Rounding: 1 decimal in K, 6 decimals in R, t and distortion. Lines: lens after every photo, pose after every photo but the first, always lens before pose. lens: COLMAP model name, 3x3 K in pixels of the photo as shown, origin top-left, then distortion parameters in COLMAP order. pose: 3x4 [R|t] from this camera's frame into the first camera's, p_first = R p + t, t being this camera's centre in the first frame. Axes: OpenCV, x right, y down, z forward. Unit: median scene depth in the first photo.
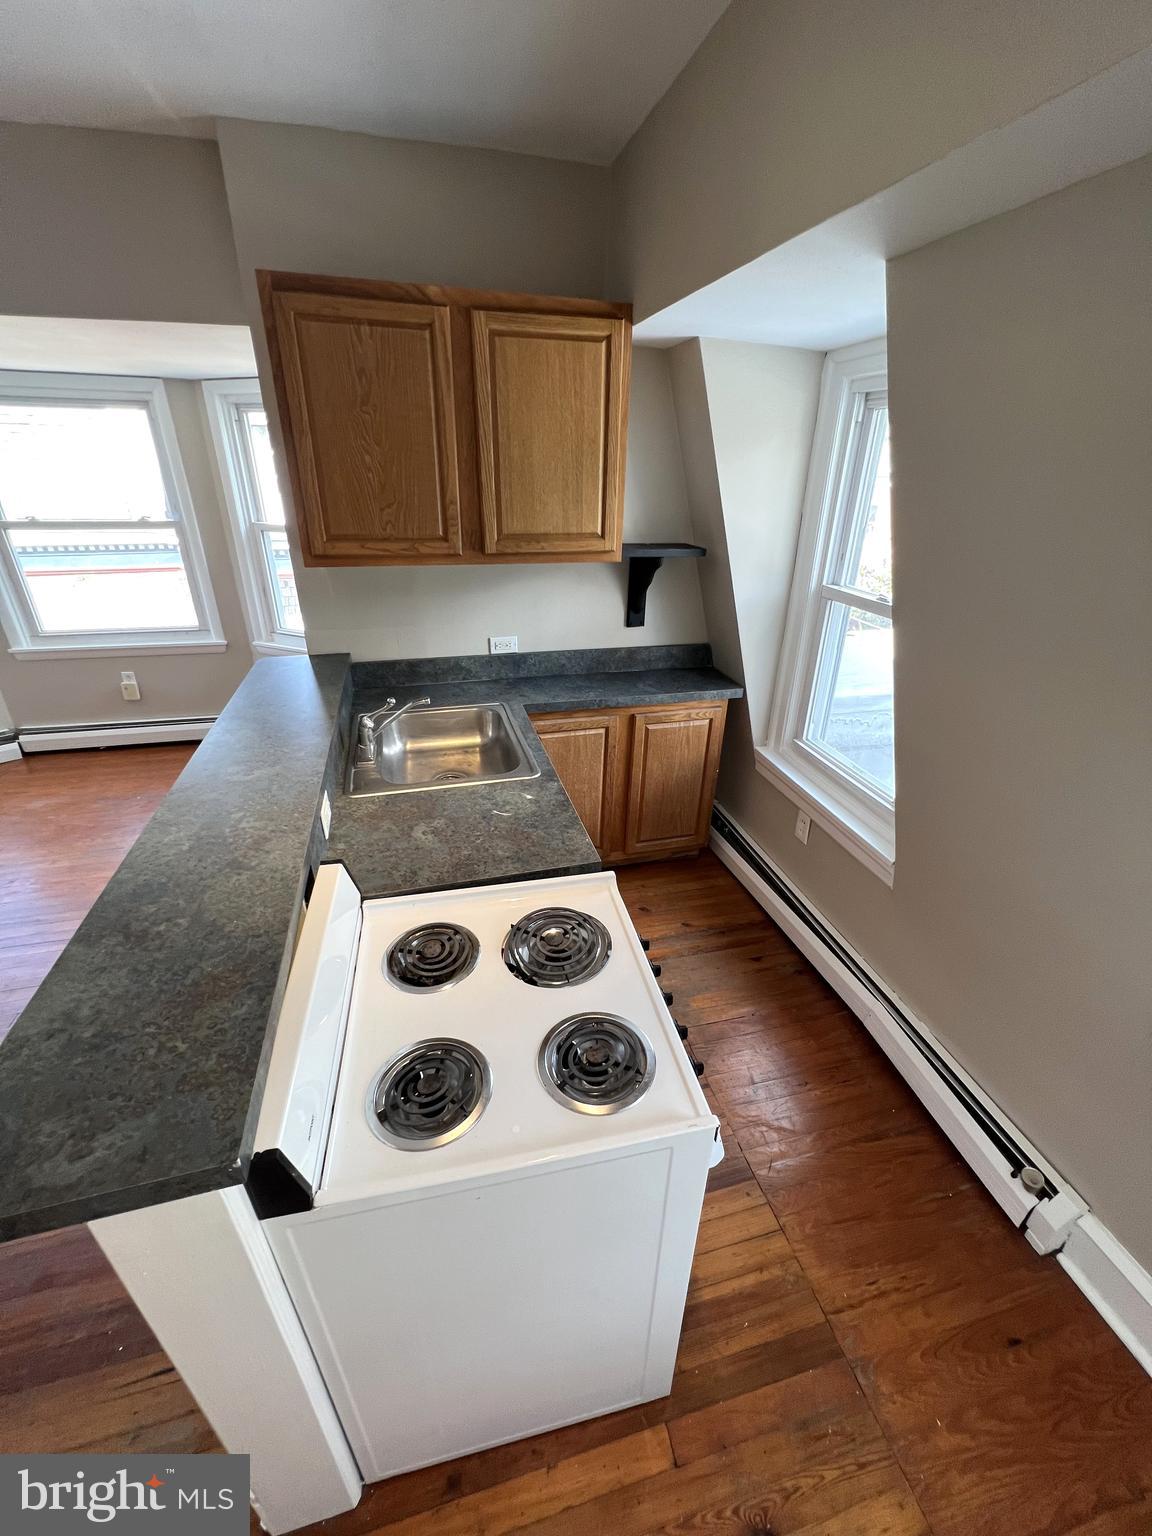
lens RADIAL K [[615.5, 0, 579.0], [0, 615.5, 765.6], [0, 0, 1]] dist [-0.001730, 0.001076]
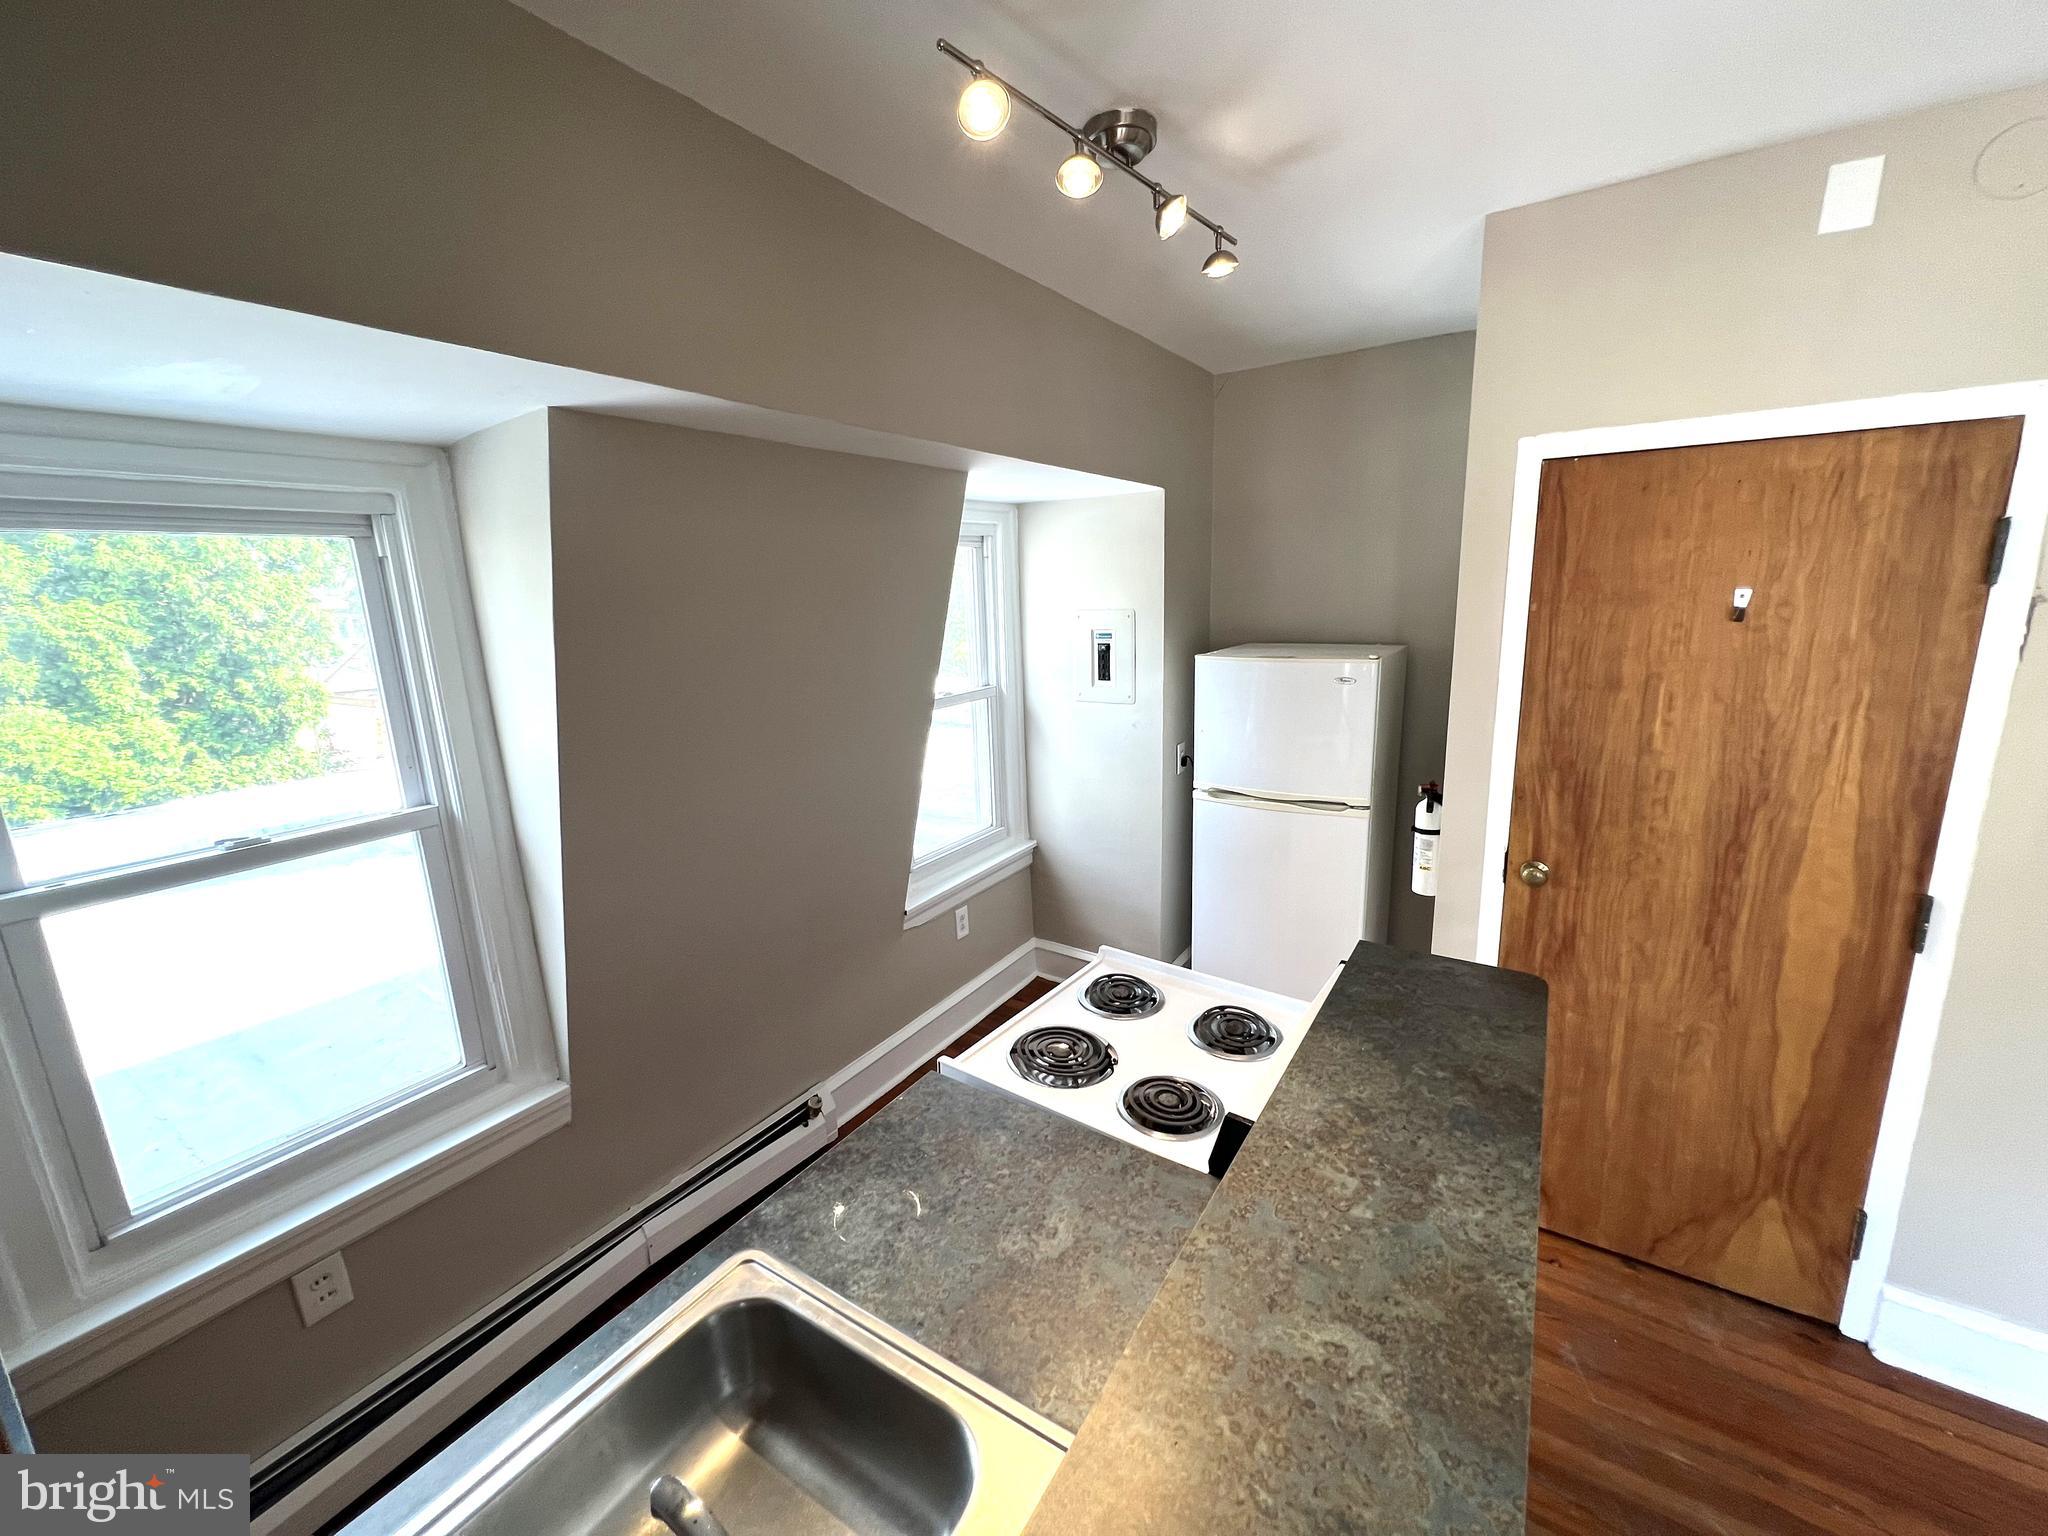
lens RADIAL K [[820.7, 0, 1019.4], [0, 820.7, 763.7], [0, 0, 1]] dist [-0.001730, 0.001076]
pose [[-0.666367, -0.154083, 0.729529, -0.430798], [0.349433, 0.799784, 0.488101, -0.366420], [-0.658674, 0.580176, -0.479109, 0.689961]]
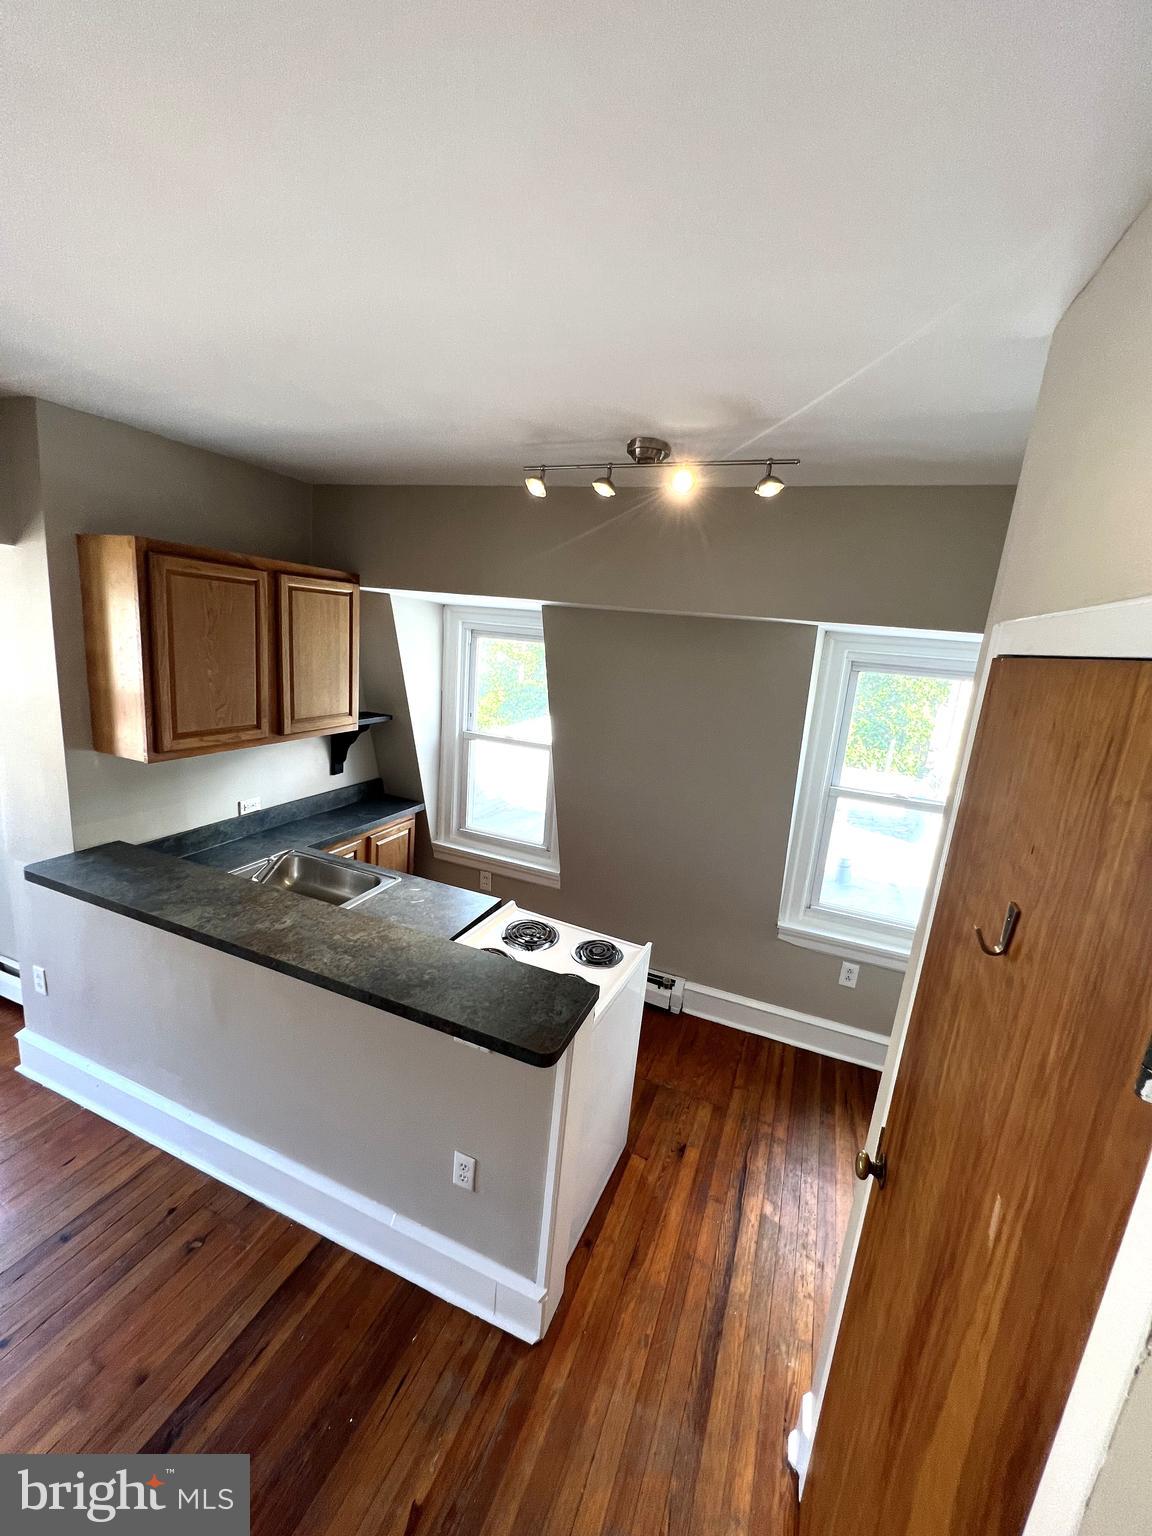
lens RADIAL K [[615.5, 0, 579.0], [0, 615.5, 765.6], [0, 0, 1]] dist [-0.001730, 0.001076]
pose [[0.597259, -0.138934, 0.789924, -0.670089], [0.287007, 0.956688, -0.048741, -0.034452], [-0.748938, 0.255825, 0.611265, -0.195156]]
